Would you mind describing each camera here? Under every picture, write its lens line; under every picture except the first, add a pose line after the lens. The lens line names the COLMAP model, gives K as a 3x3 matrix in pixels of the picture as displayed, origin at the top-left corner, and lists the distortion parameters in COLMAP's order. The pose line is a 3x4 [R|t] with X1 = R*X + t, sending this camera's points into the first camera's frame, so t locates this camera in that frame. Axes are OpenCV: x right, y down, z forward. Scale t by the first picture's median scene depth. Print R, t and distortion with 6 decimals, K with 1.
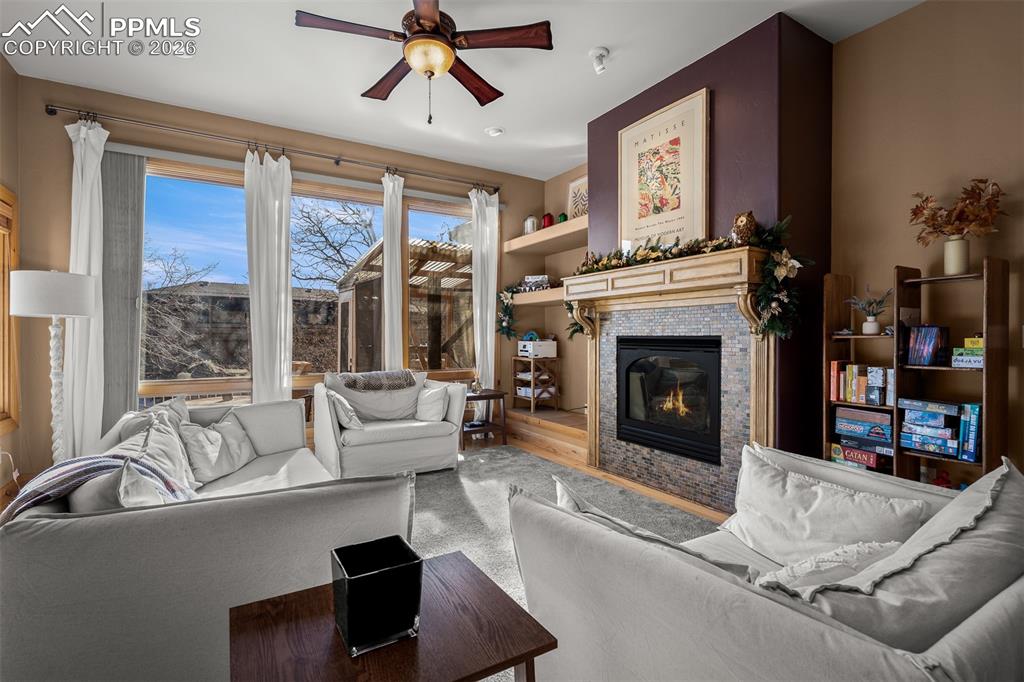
lens RADIAL K [[478.5, 0, 509.6], [0, 478.5, 340.0], [0, 0, 1]] dist [-0.002340, 0.000048]
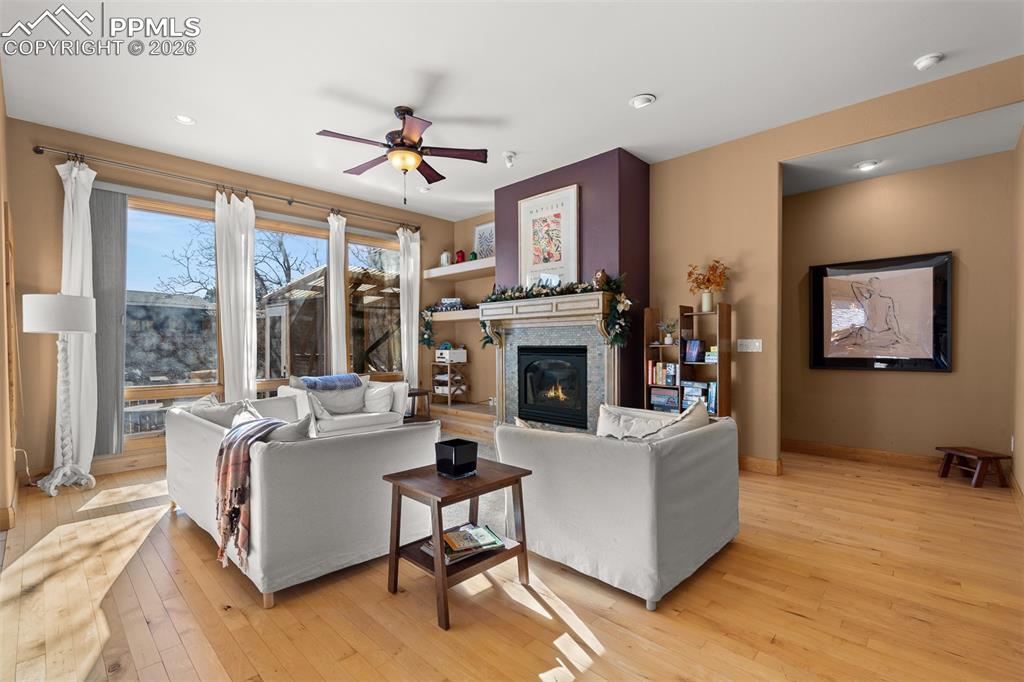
lens RADIAL K [[464.0, 0, 508.9], [0, 464.0, 350.1], [0, 0, 1]] dist [-0.002115, 0.000095]
pose [[0.966591, -0.009076, 0.256161, -0.169164], [0.007793, 0.999951, 0.006024, -0.004800], [-0.256203, -0.003827, 0.966615, -0.350338]]
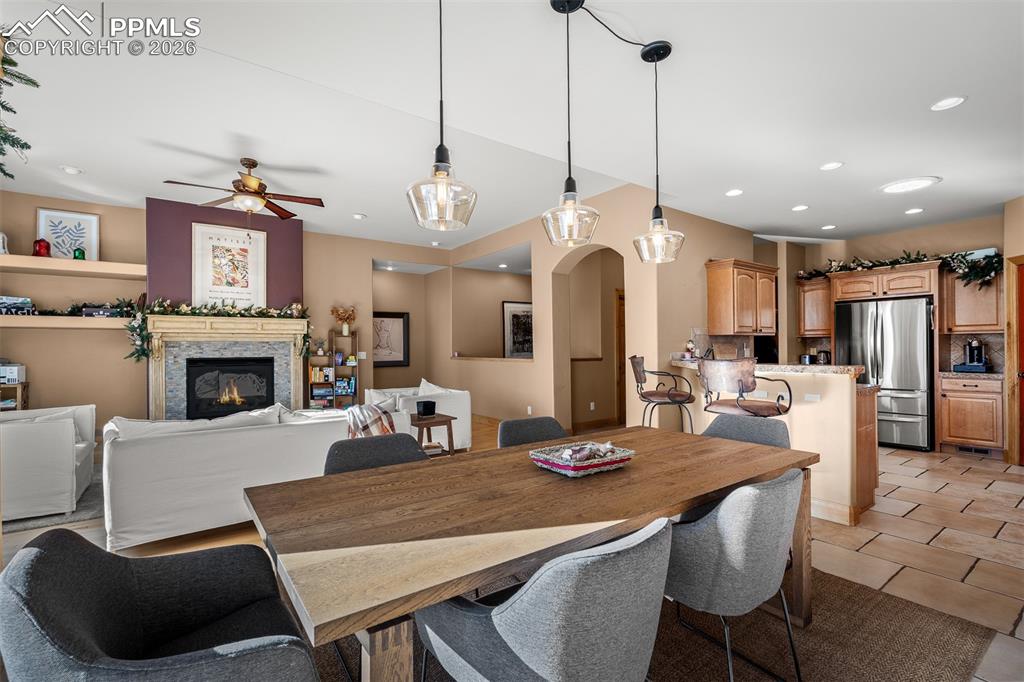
lens RADIAL K [[462.1, 0, 510.9], [0, 462.1, 348.5], [0, 0, 1]] dist [-0.001561, 0.000590]
pose [[-0.091080, 0.000973, 0.995843, -1.429310], [0.016285, 0.999867, 0.000513, -0.025998], [-0.995710, 0.016264, -0.091084, 0.152086]]
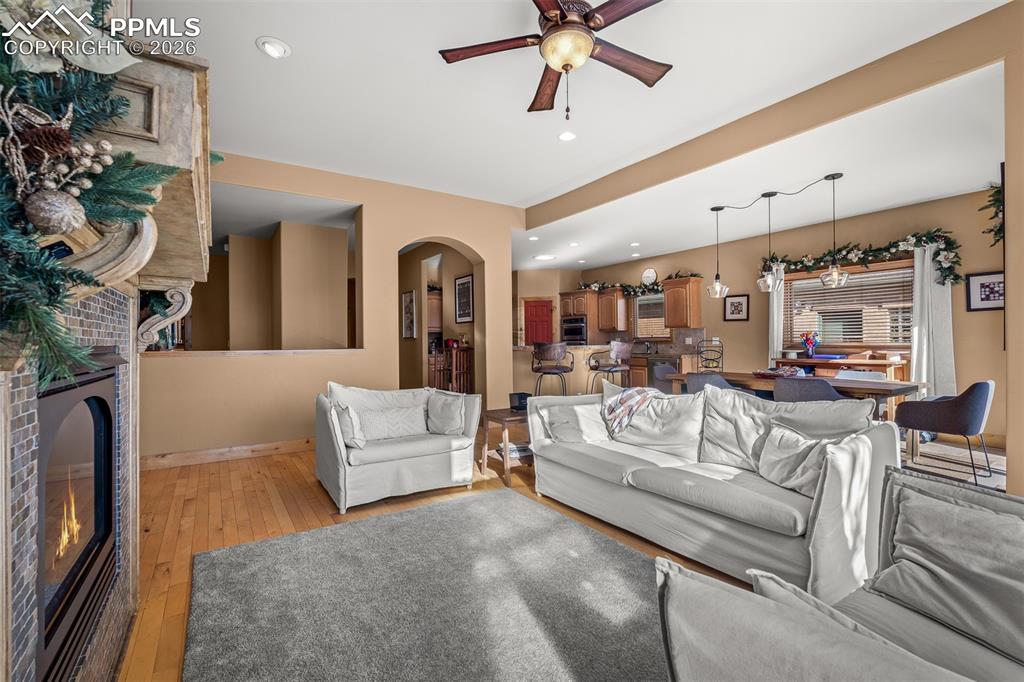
lens RADIAL K [[453.5, 0, 509.1], [0, 453.5, 337.8], [0, 0, 1]] dist [-0.003325, 0.000667]
pose [[-0.999273, 0.006979, -0.037487, -0.005187], [0.007036, 0.999974, -0.001390, -0.012593], [0.037477, -0.001653, -0.999296, 1.396465]]
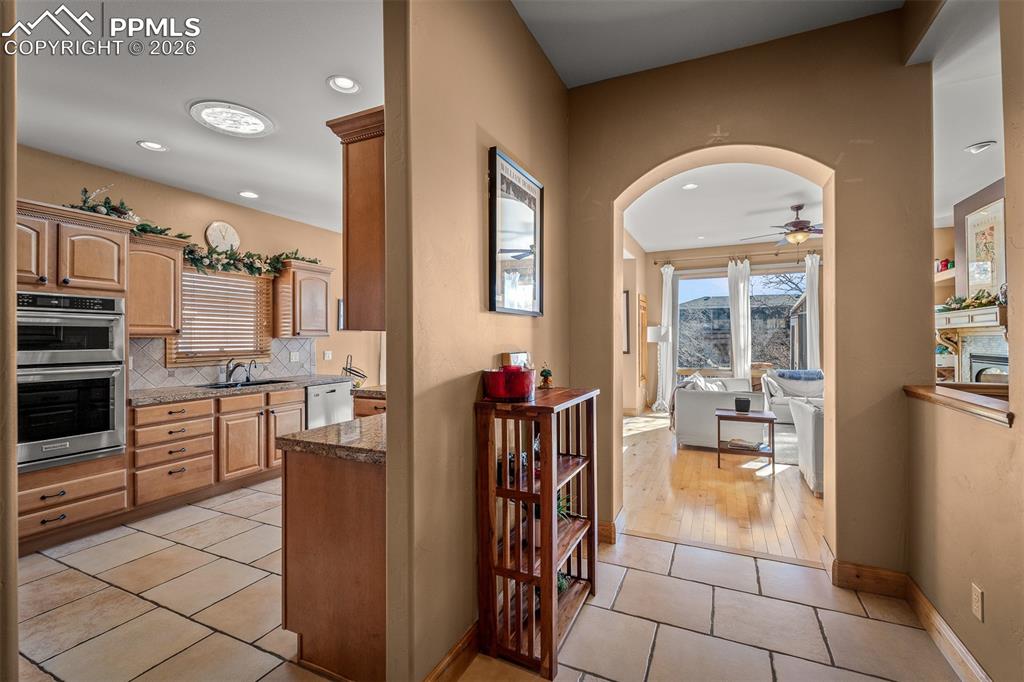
lens RADIAL K [[453.5, 0, 509.1], [0, 453.5, 337.8], [0, 0, 1]] dist [-0.003325, 0.000667]
pose [[0.555058, -0.007798, -0.831775, 0.663292], [-0.001799, 0.999942, -0.010575, -0.042848], [0.831810, 0.007366, 0.555012, -1.053998]]
